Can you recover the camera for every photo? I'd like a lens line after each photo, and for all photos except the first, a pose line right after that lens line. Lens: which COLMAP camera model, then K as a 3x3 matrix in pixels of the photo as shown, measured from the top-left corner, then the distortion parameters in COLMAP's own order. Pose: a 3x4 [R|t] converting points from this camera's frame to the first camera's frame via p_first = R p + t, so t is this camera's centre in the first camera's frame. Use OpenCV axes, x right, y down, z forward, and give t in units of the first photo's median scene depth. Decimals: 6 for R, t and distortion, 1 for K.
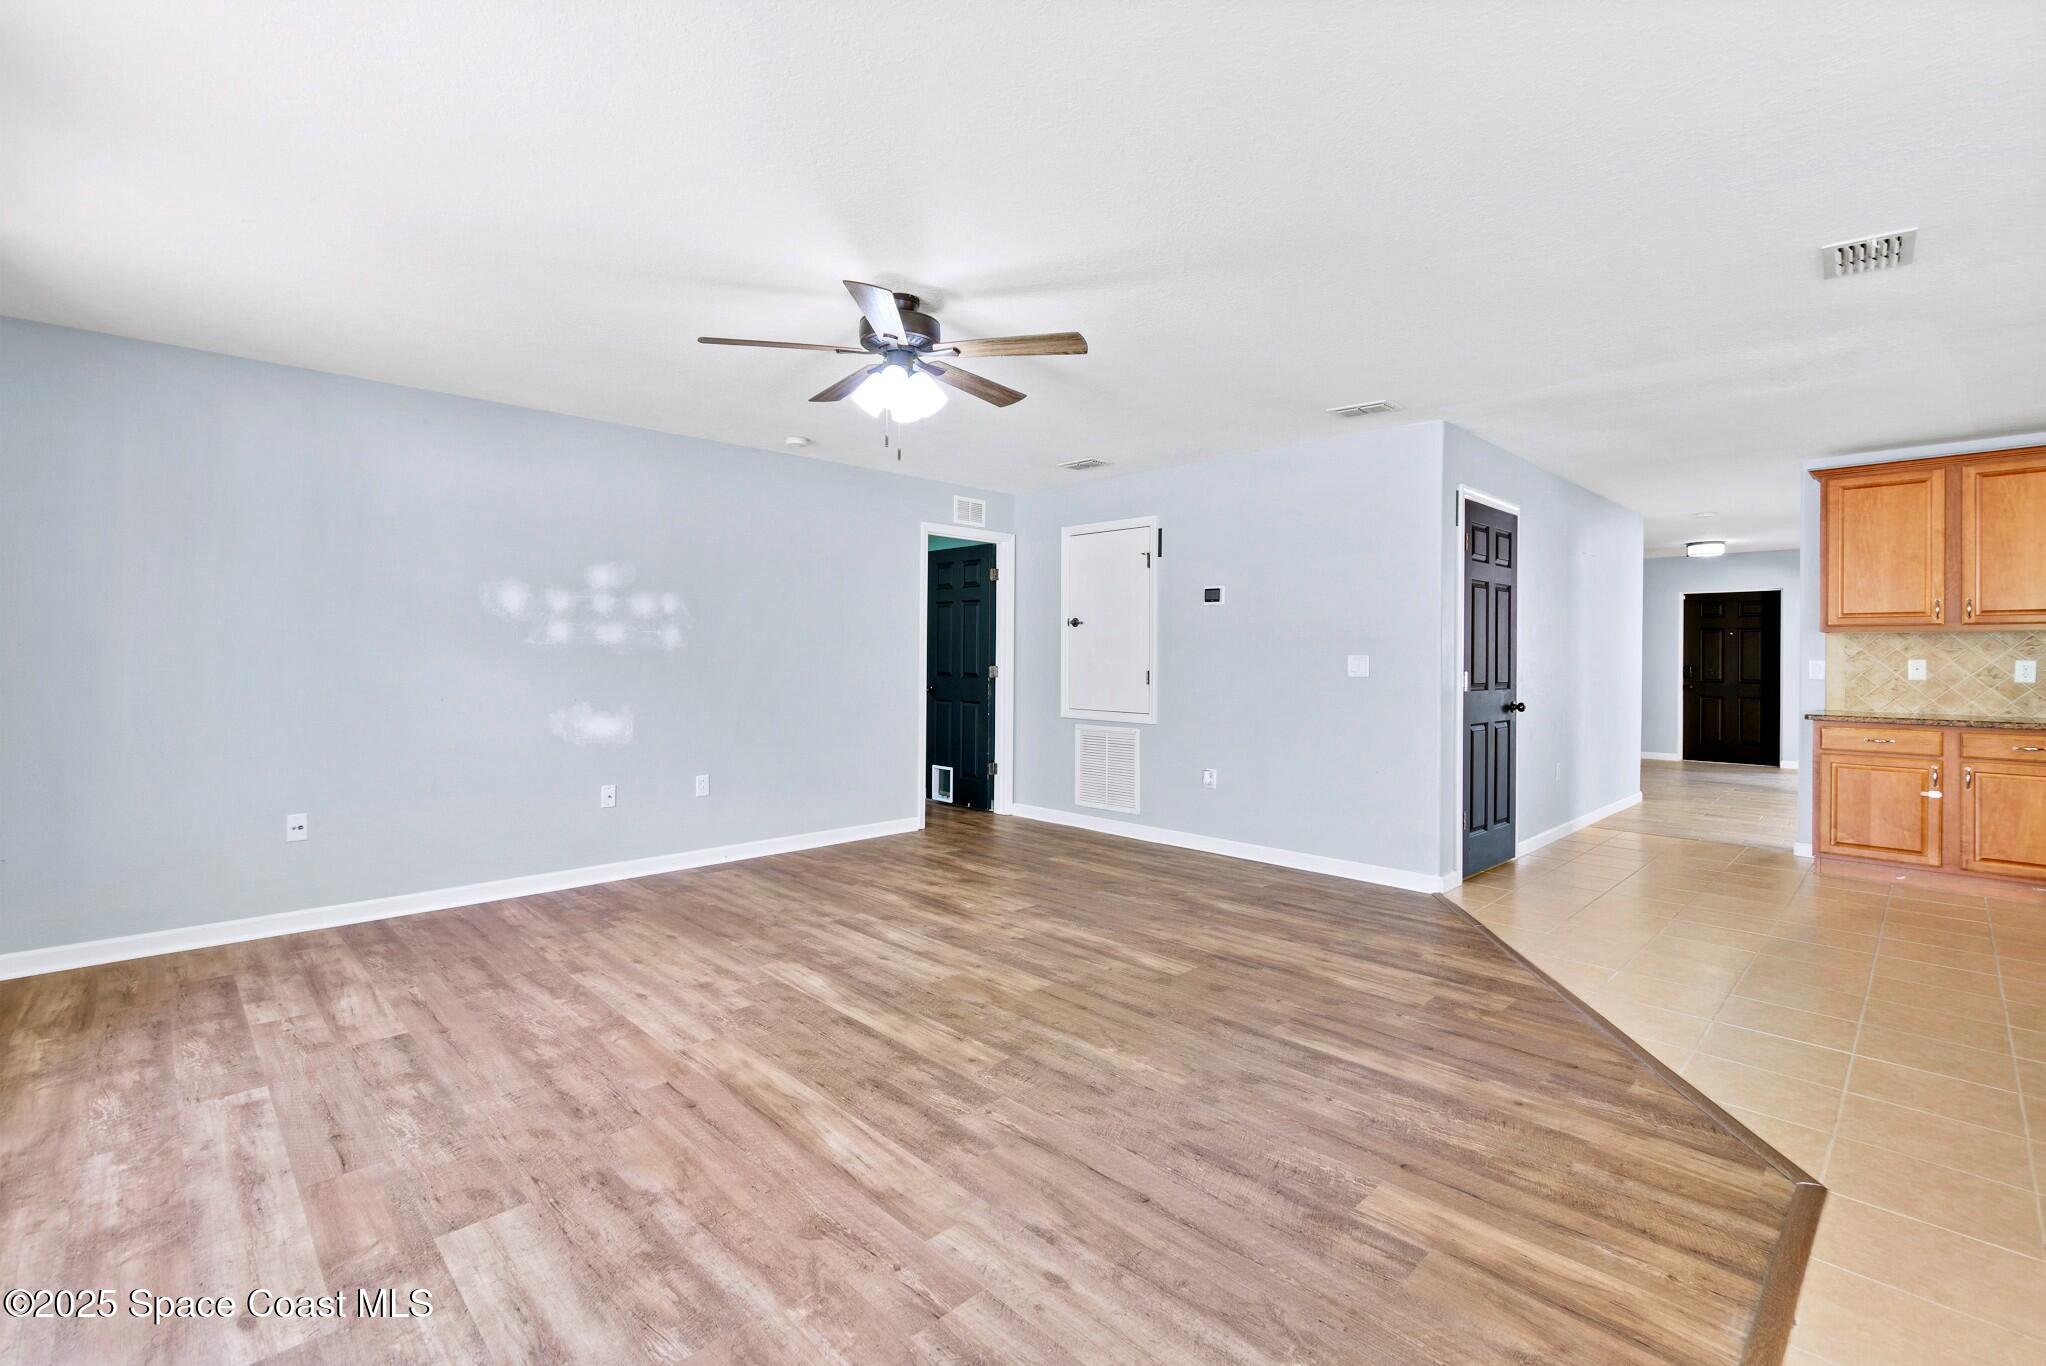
lens RADIAL K [[896.4, 0, 993.3], [0, 896.4, 658.9], [0, 0, 1]] dist [-0.005321, 0.000521]
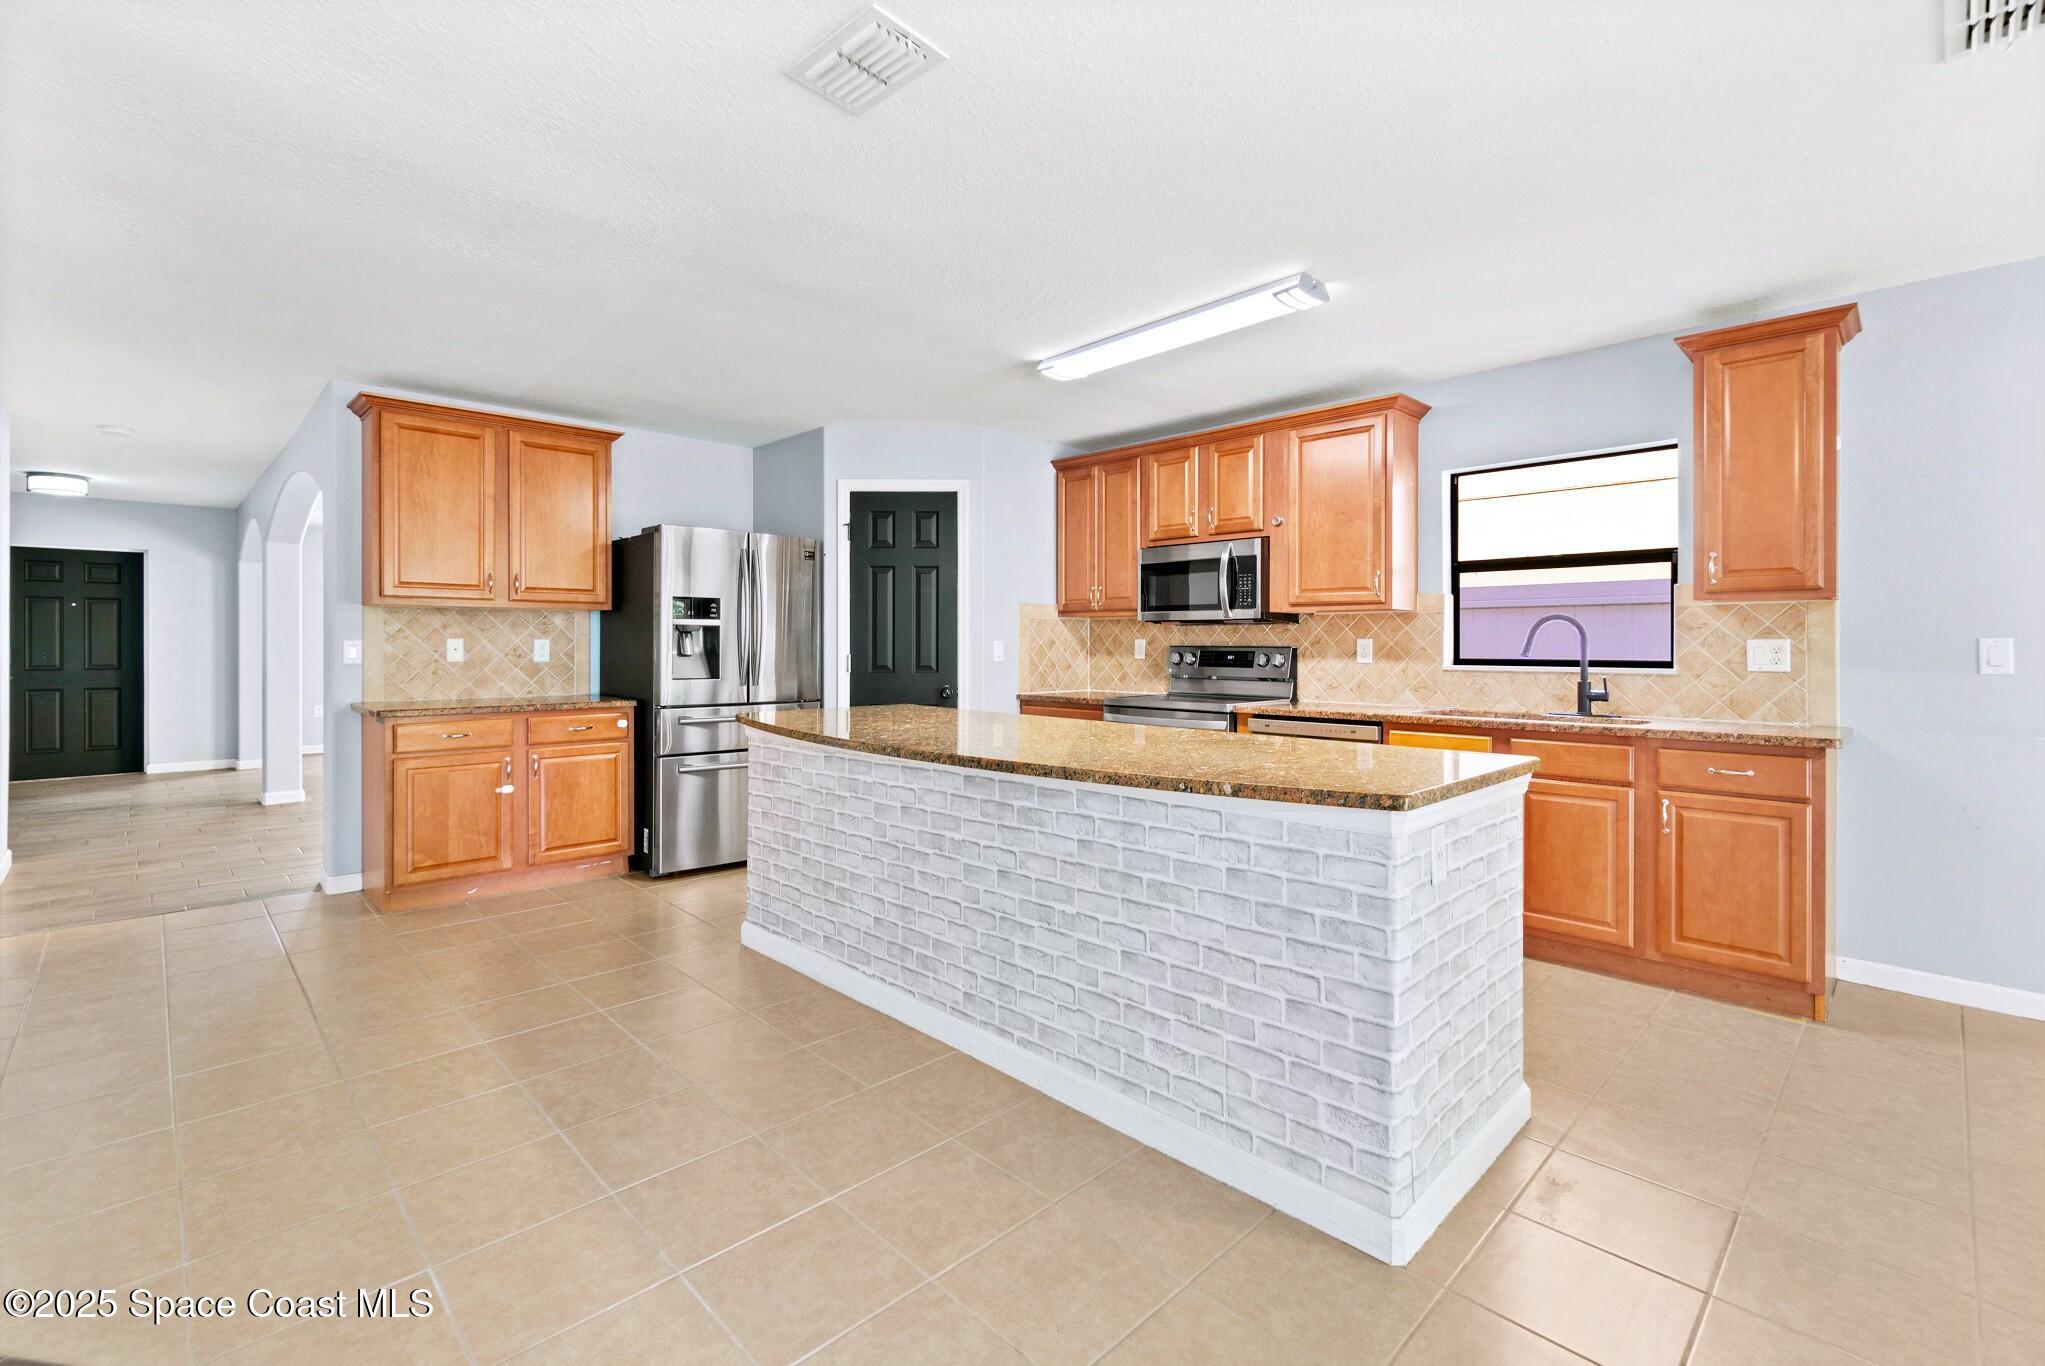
lens RADIAL K [[902.1, 0, 1007.6], [0, 902.1, 643.2], [0, 0, 1]] dist [-0.006923, 0.003061]
pose [[-0.009124, -0.007677, 0.999929, 0.174715], [0.001766, 0.999969, 0.007694, -0.000901], [-0.999957, 0.001836, -0.009110, 0.596689]]
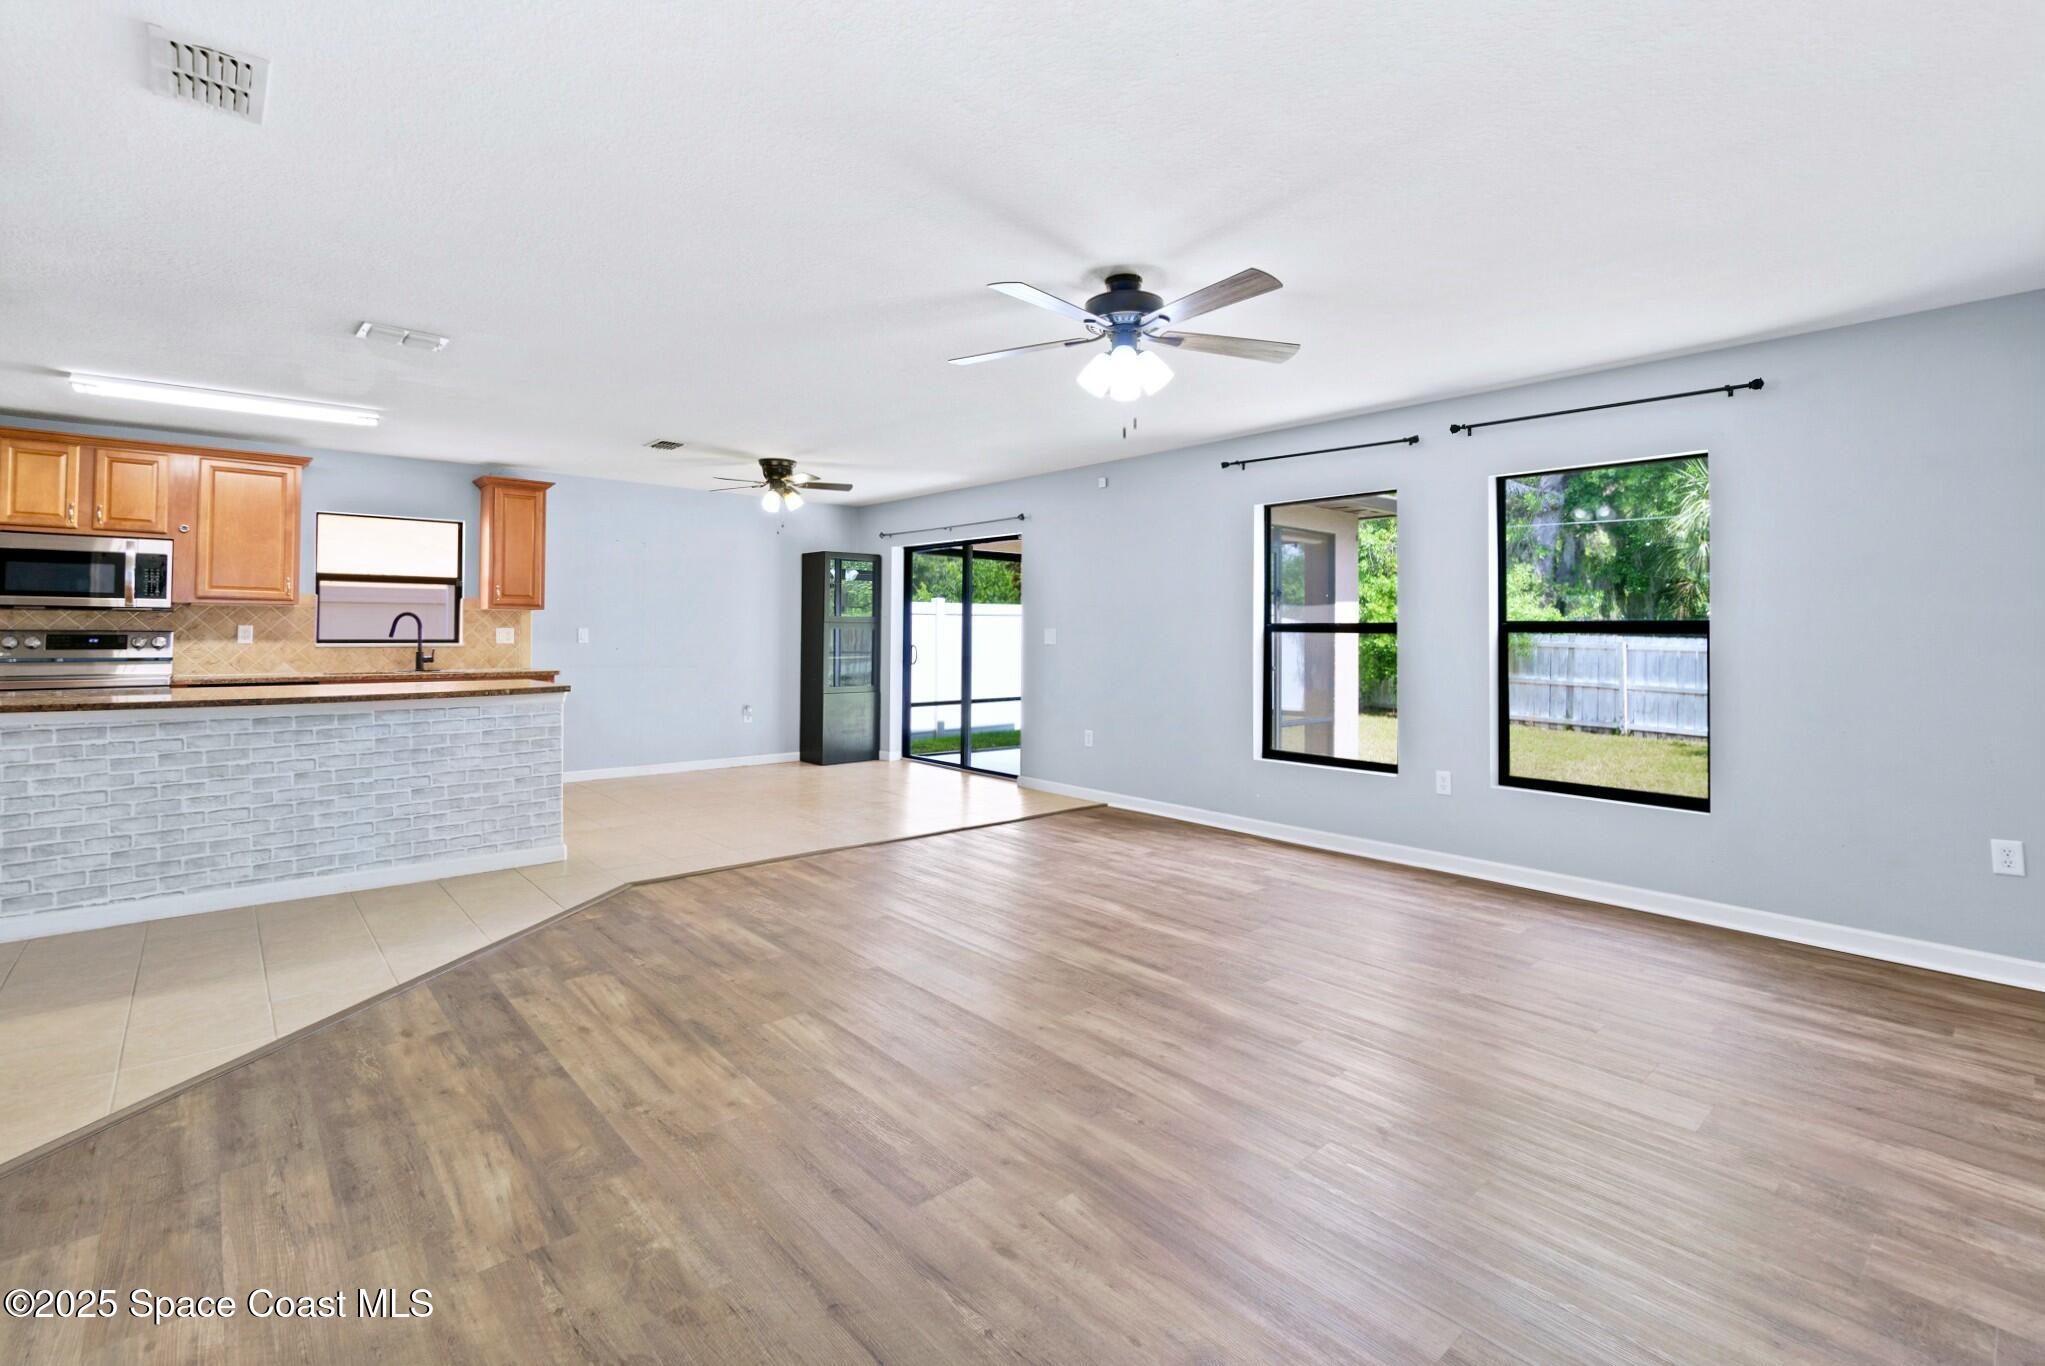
lens RADIAL K [[902.1, 0, 995.4], [0, 902.1, 634.9], [0, 0, 1]] dist [-0.006923, 0.003061]
pose [[-0.999020, -0.014323, 0.041884, -0.004111], [-0.014147, 0.999890, 0.004484, -0.004599], [-0.041944, 0.003887, -0.999112, 1.577032]]
